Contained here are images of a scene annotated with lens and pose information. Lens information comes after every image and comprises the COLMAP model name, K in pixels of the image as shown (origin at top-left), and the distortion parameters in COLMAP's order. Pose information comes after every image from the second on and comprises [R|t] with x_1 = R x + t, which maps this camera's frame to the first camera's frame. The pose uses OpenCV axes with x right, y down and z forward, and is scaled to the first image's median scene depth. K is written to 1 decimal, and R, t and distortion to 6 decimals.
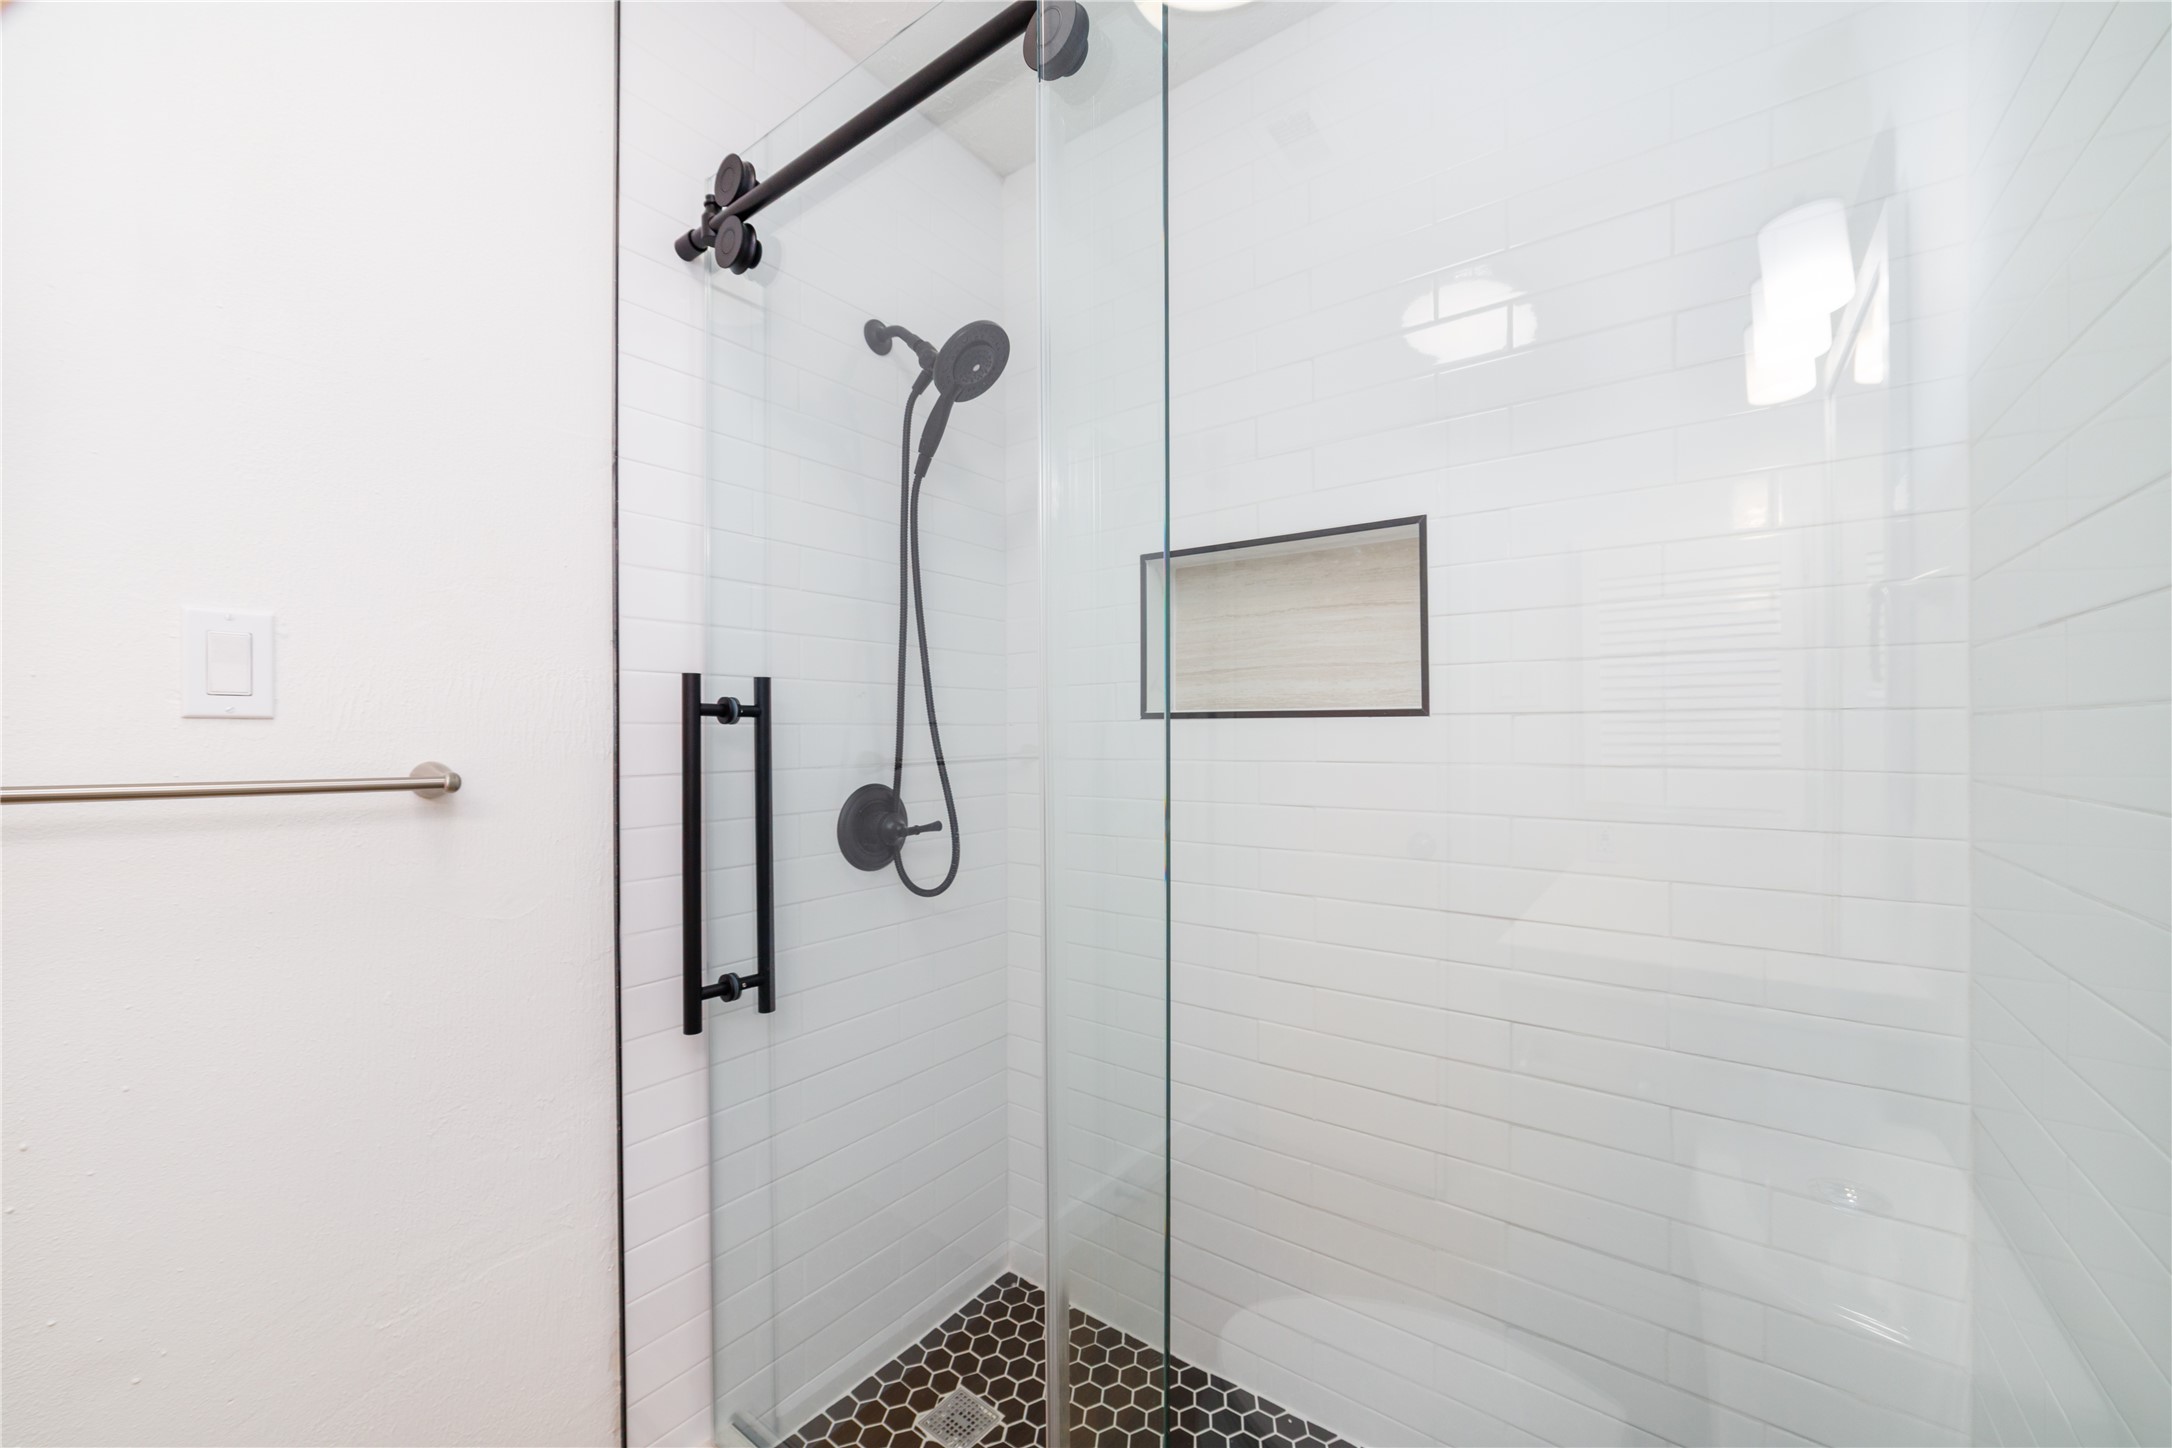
lens RADIAL K [[828.0, 0, 1084.6], [0, 828.0, 729.1], [0, 0, 1]] dist [-0.003871, -0.000162]
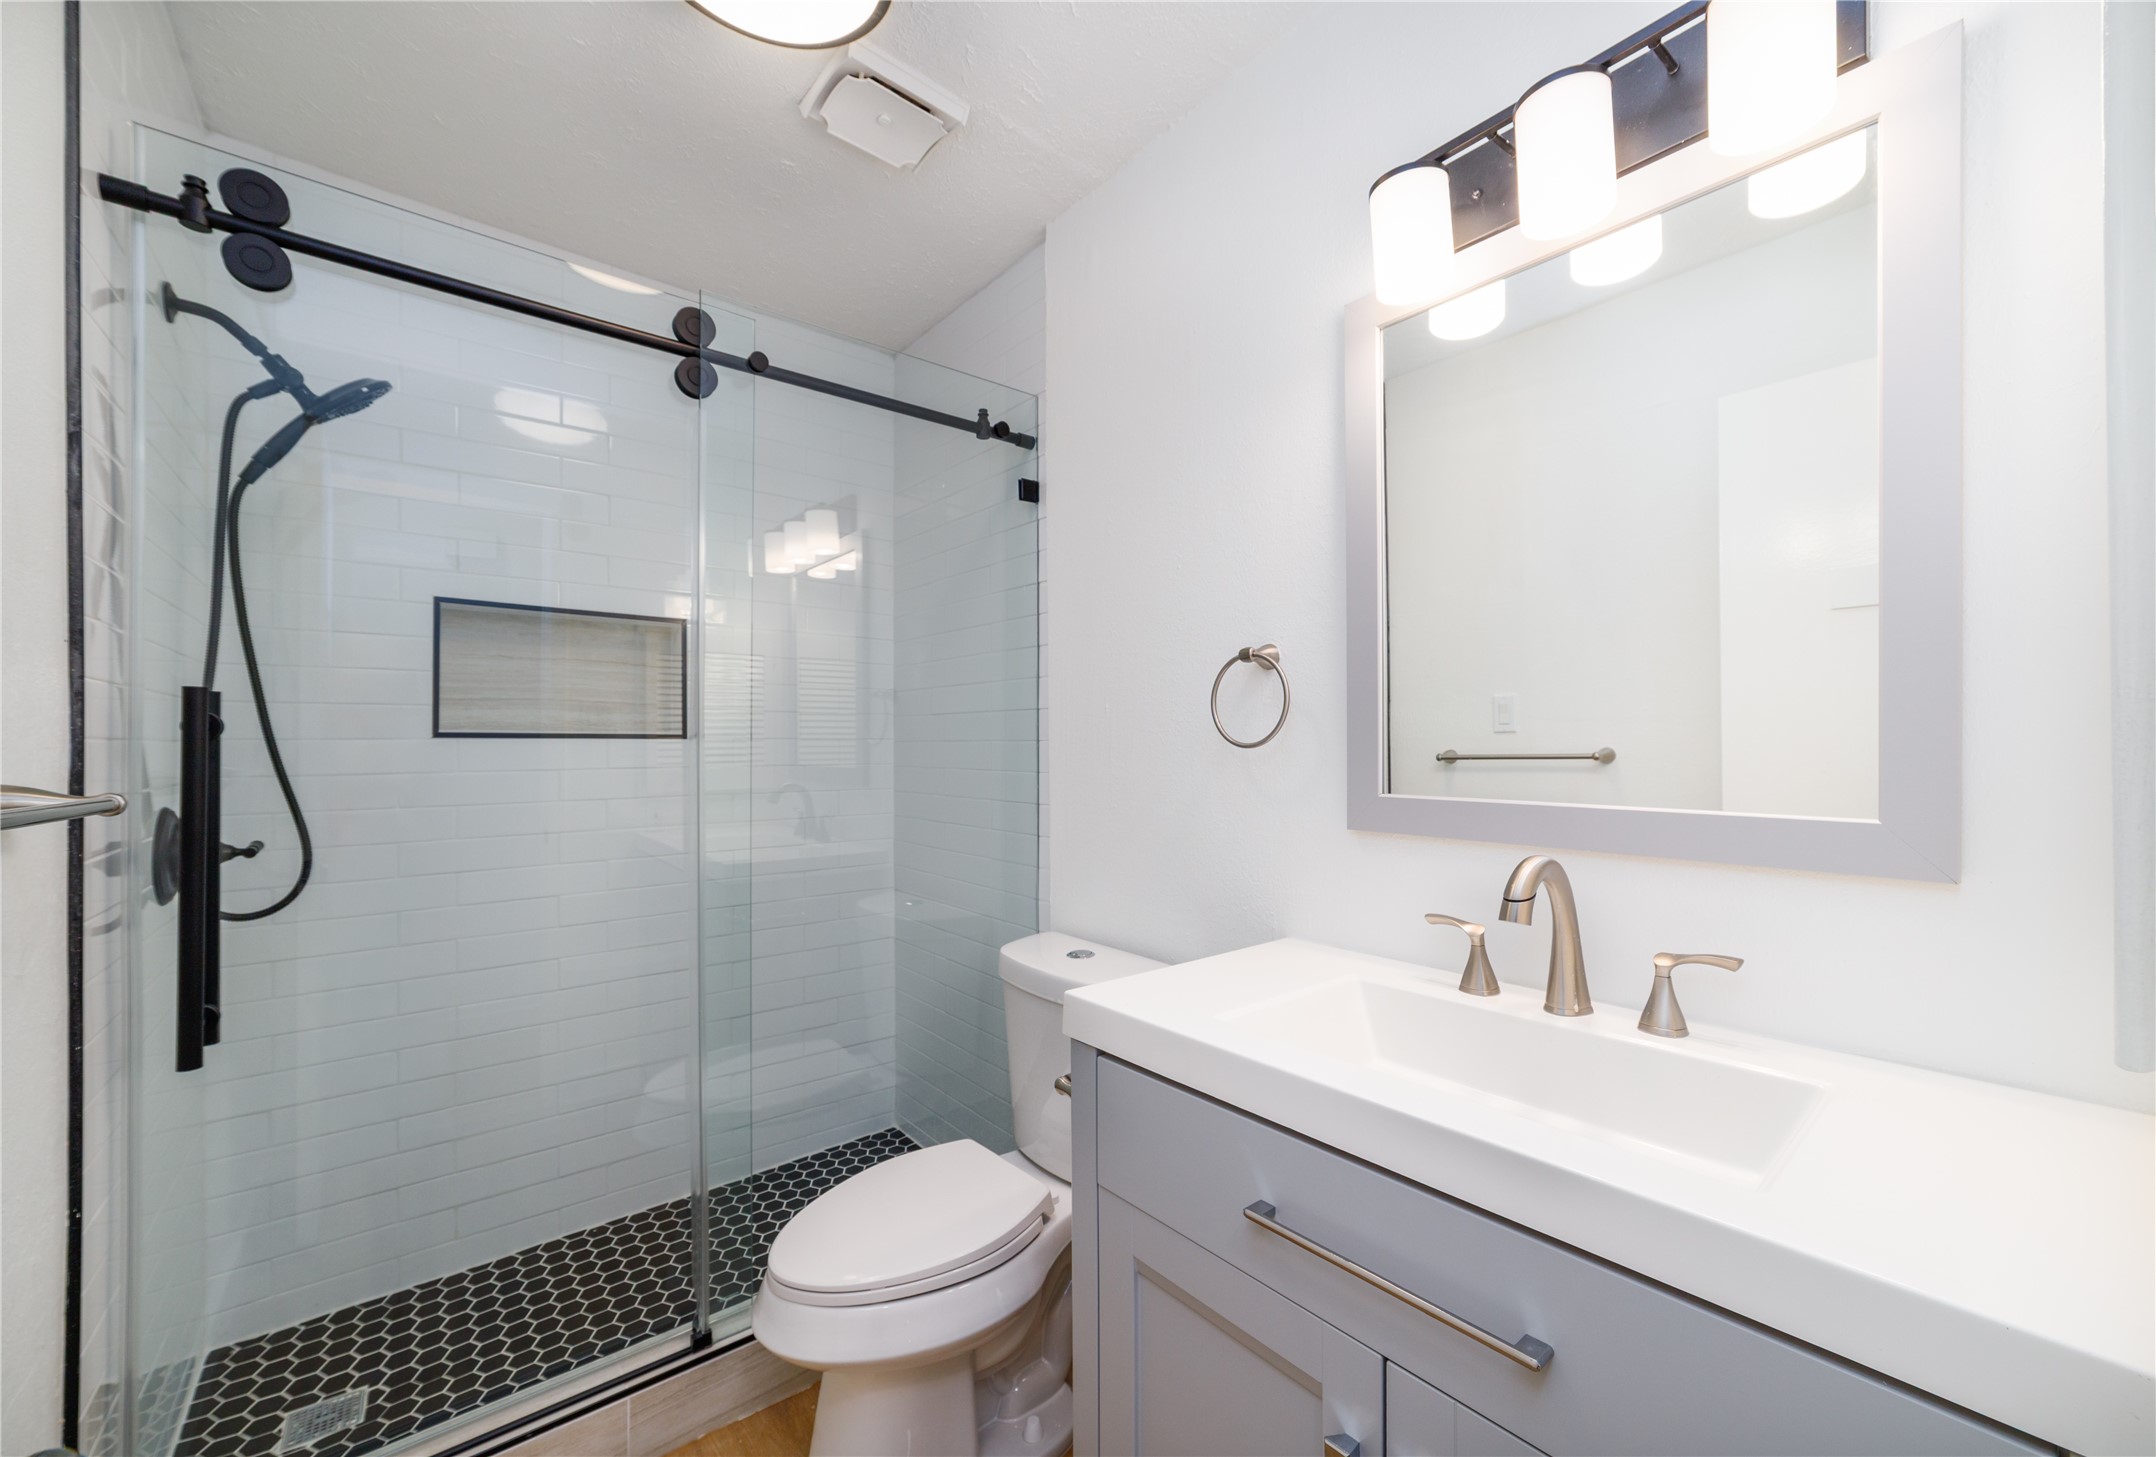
lens RADIAL K [[841.6, 0, 1082.0], [0, 841.6, 739.0], [0, 0, 1]] dist [-0.012656, 0.001287]
pose [[0.251371, 0.008088, 0.967857, -0.891749], [0.001211, 0.999962, -0.008671, 0.000792], [-0.967890, 0.003351, 0.251351, -0.171742]]
